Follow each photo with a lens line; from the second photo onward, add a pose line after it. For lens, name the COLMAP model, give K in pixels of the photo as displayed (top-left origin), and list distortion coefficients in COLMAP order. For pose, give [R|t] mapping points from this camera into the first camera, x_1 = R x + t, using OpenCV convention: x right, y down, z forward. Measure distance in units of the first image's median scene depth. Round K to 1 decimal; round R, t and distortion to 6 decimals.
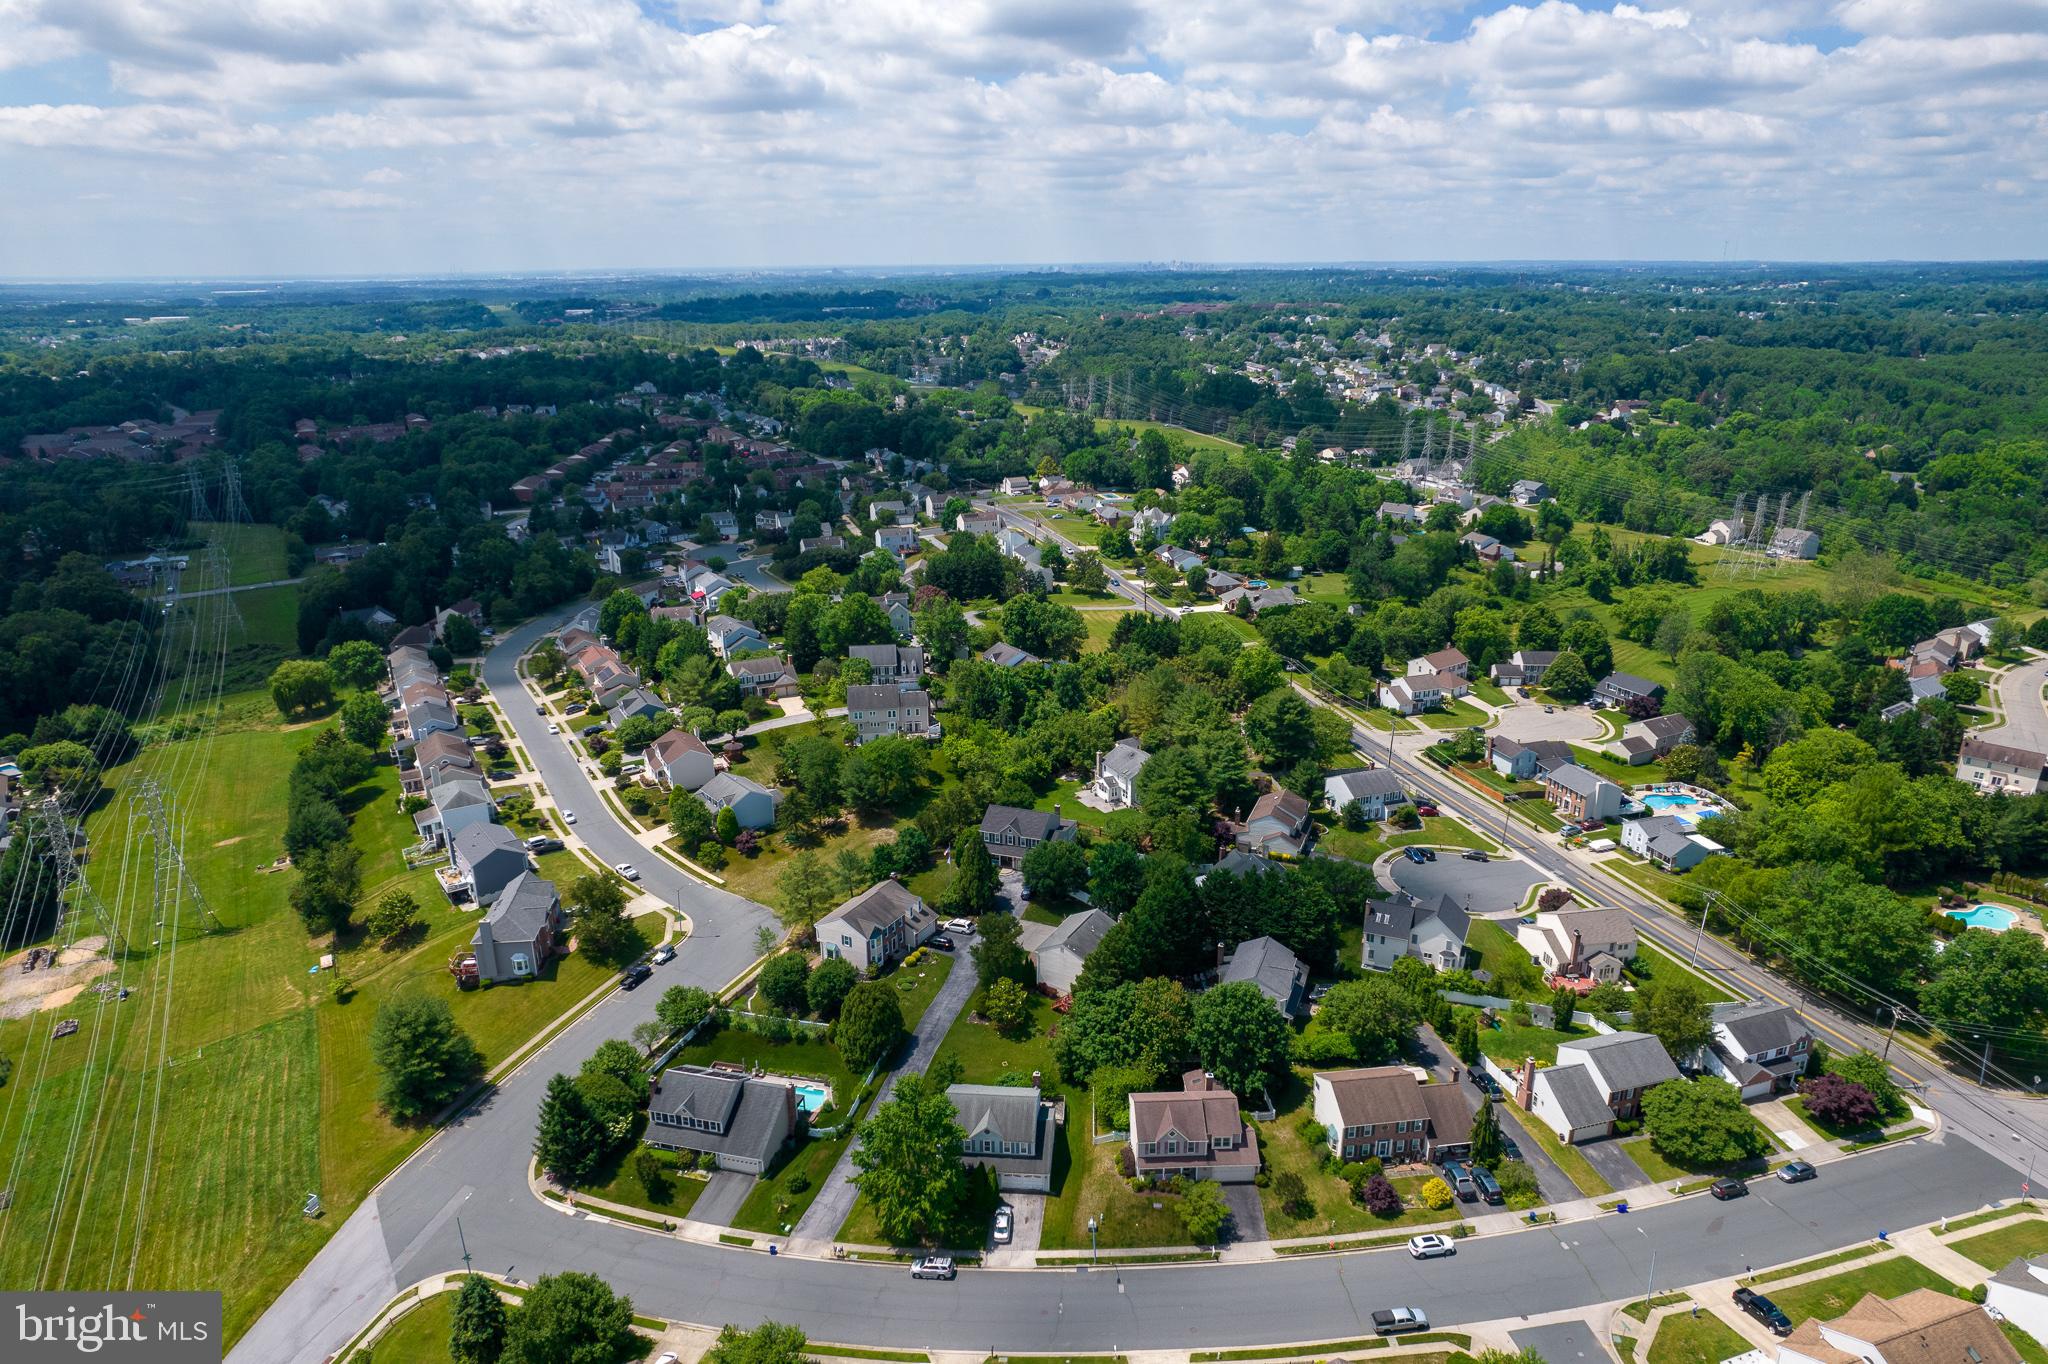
lens RADIAL K [[1303.1, 0, 1022.8], [0, 1303.1, 697.6], [0, 0, 1]] dist [-0.068486, 0.059427]
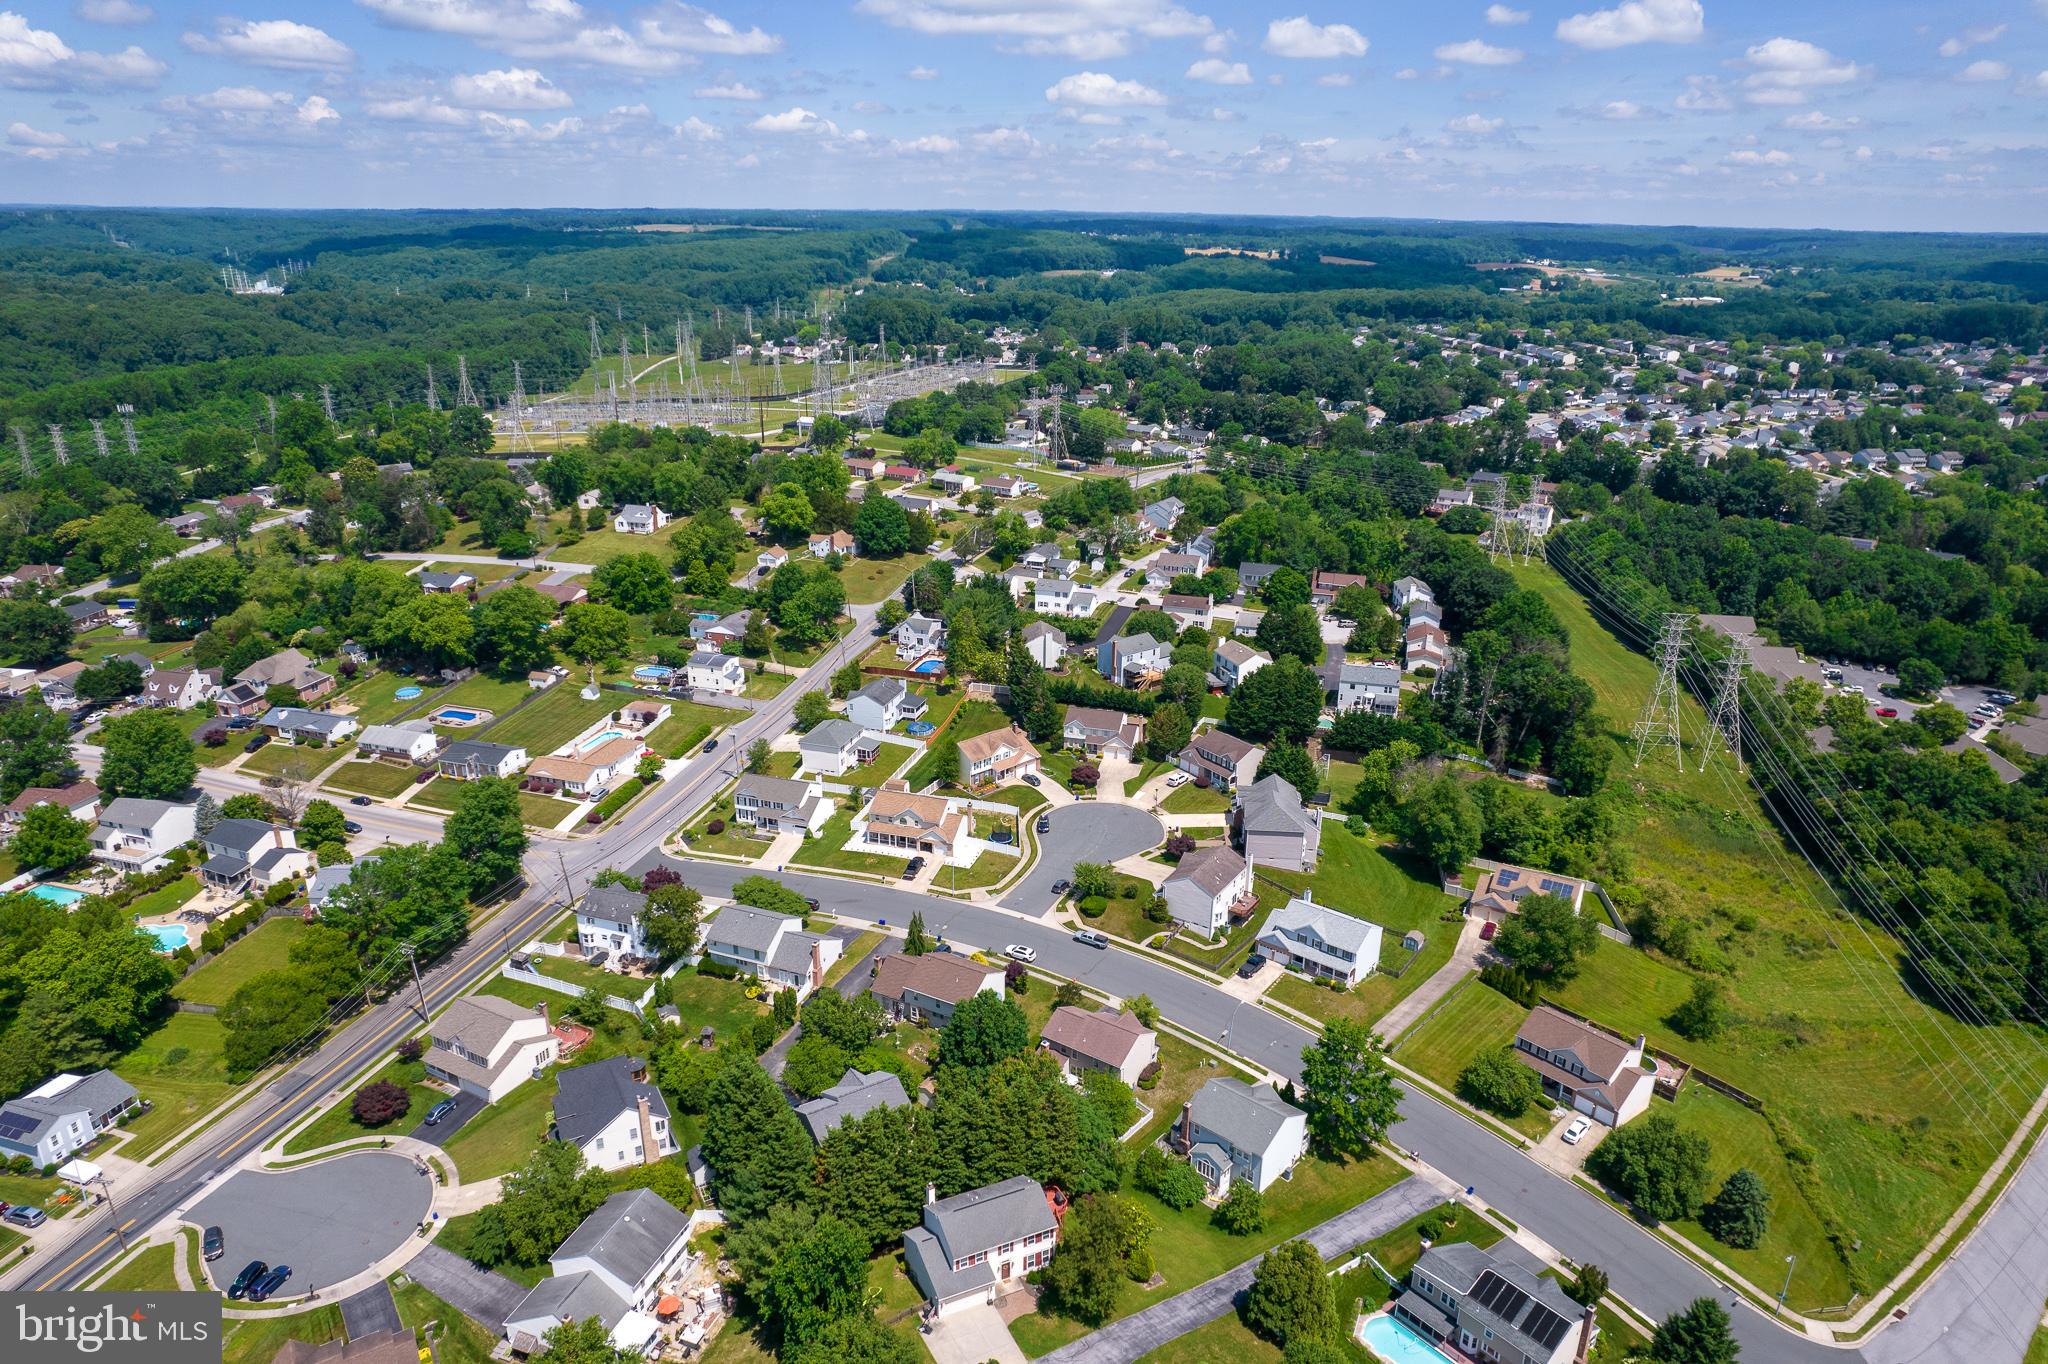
lens RADIAL K [[1303.1, 0, 1039.9], [0, 1303.1, 700.2], [0, 0, 1]] dist [-0.068486, 0.059427]
pose [[-0.811605, -0.208970, 0.545554, -0.240494], [0.182497, 0.796415, 0.576557, -0.351227], [-0.554970, 0.567498, -0.608238, 0.966987]]
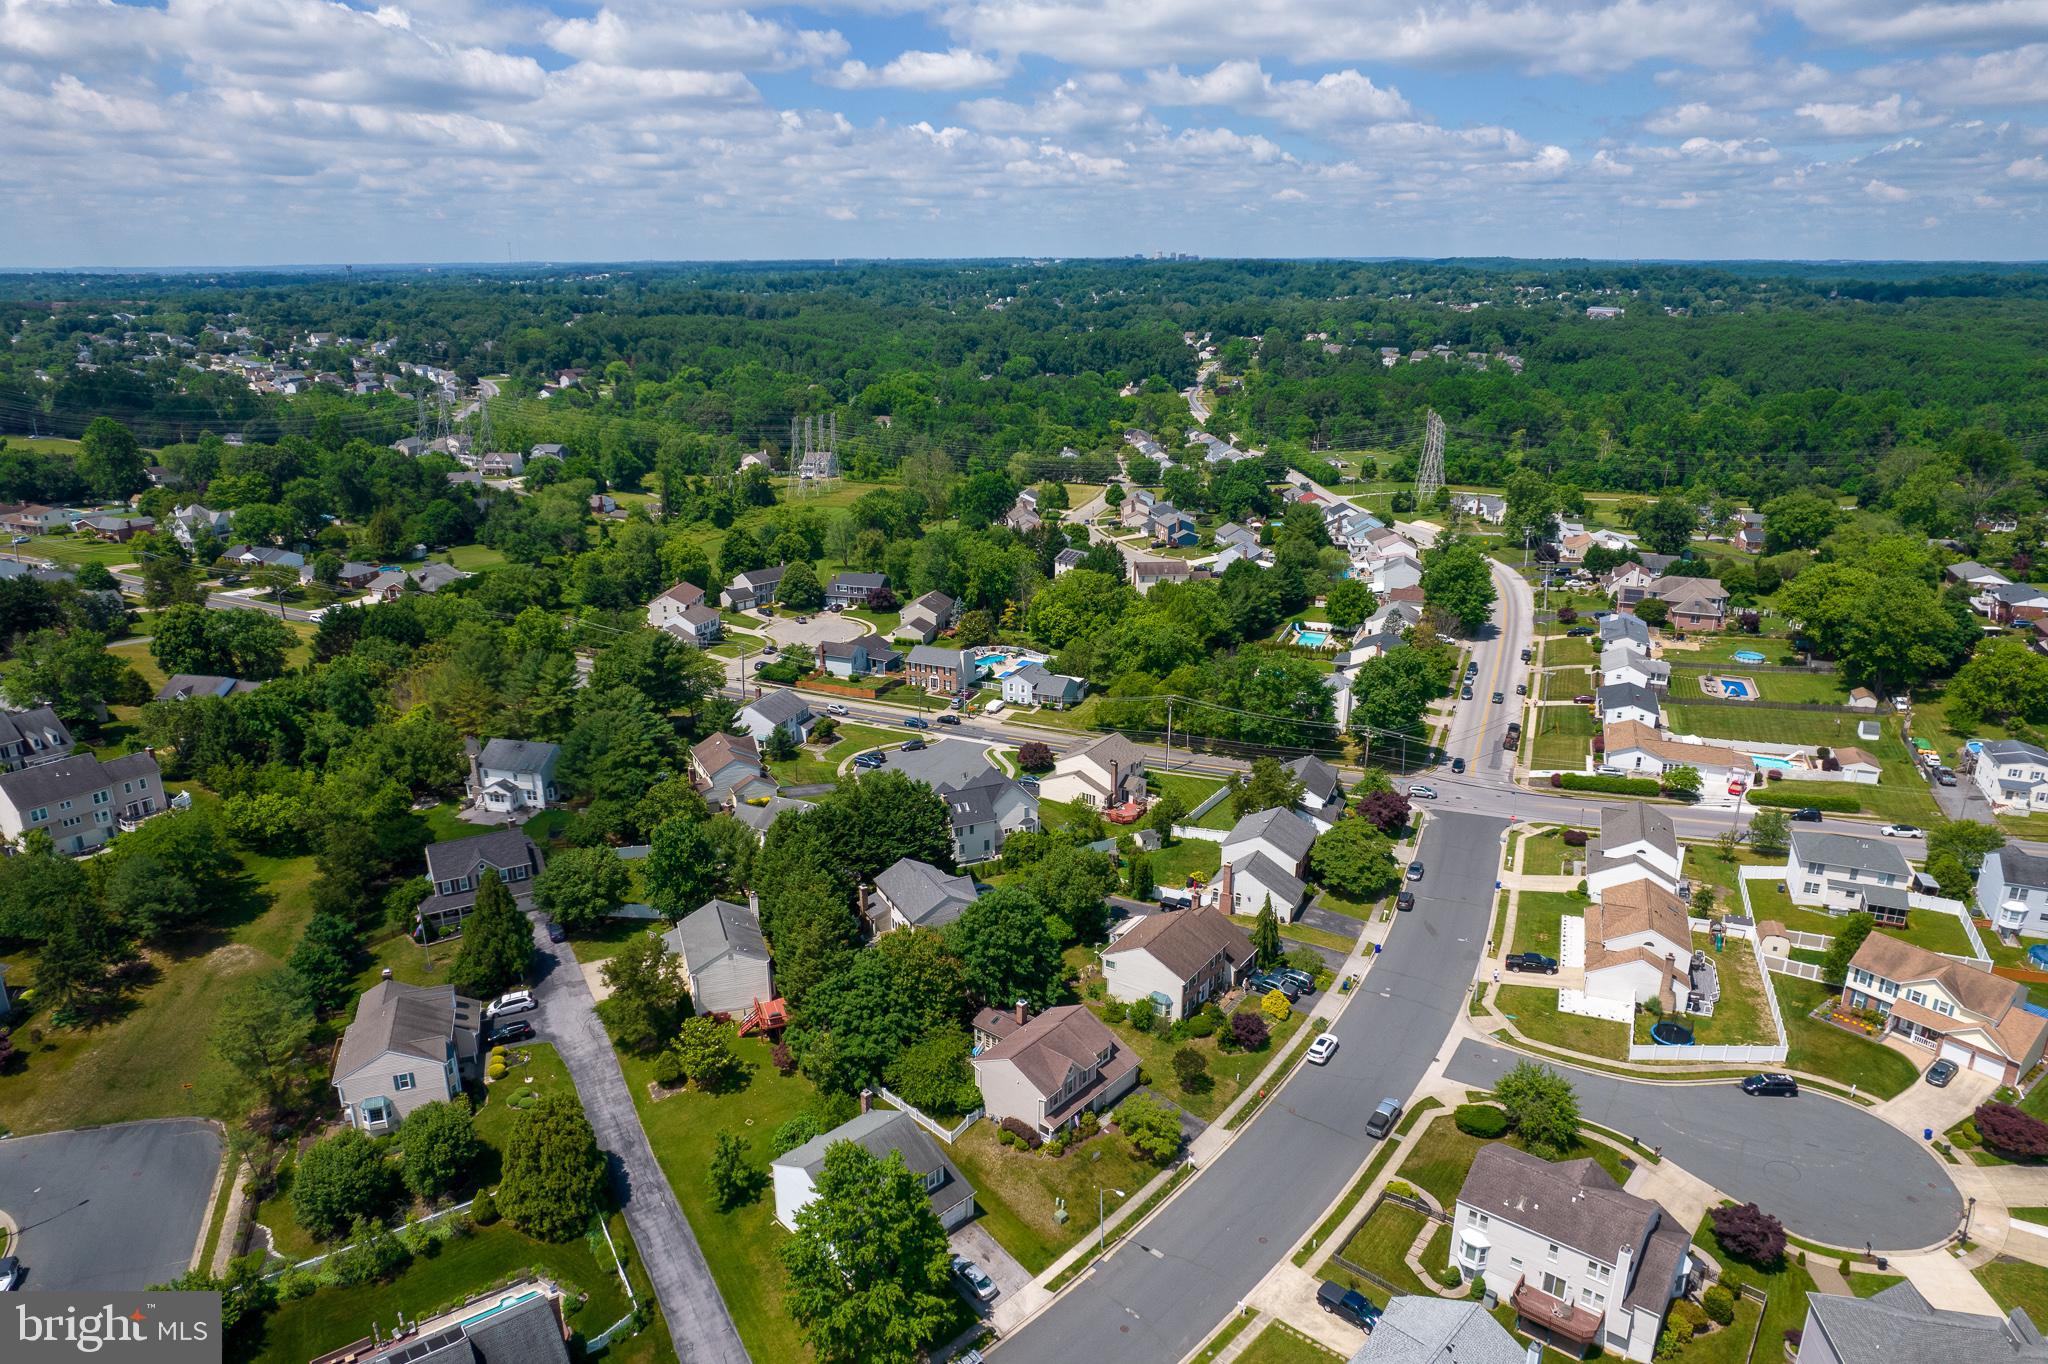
lens RADIAL K [[1303.1, 0, 1022.5], [0, 1303.1, 727.4], [0, 0, 1]] dist [-0.068486, 0.059427]
pose [[0.662425, -0.249566, 0.706336, -0.262055], [0.237459, 0.964206, 0.117981, 0.014200], [-0.710498, 0.089573, 0.697976, 0.260160]]
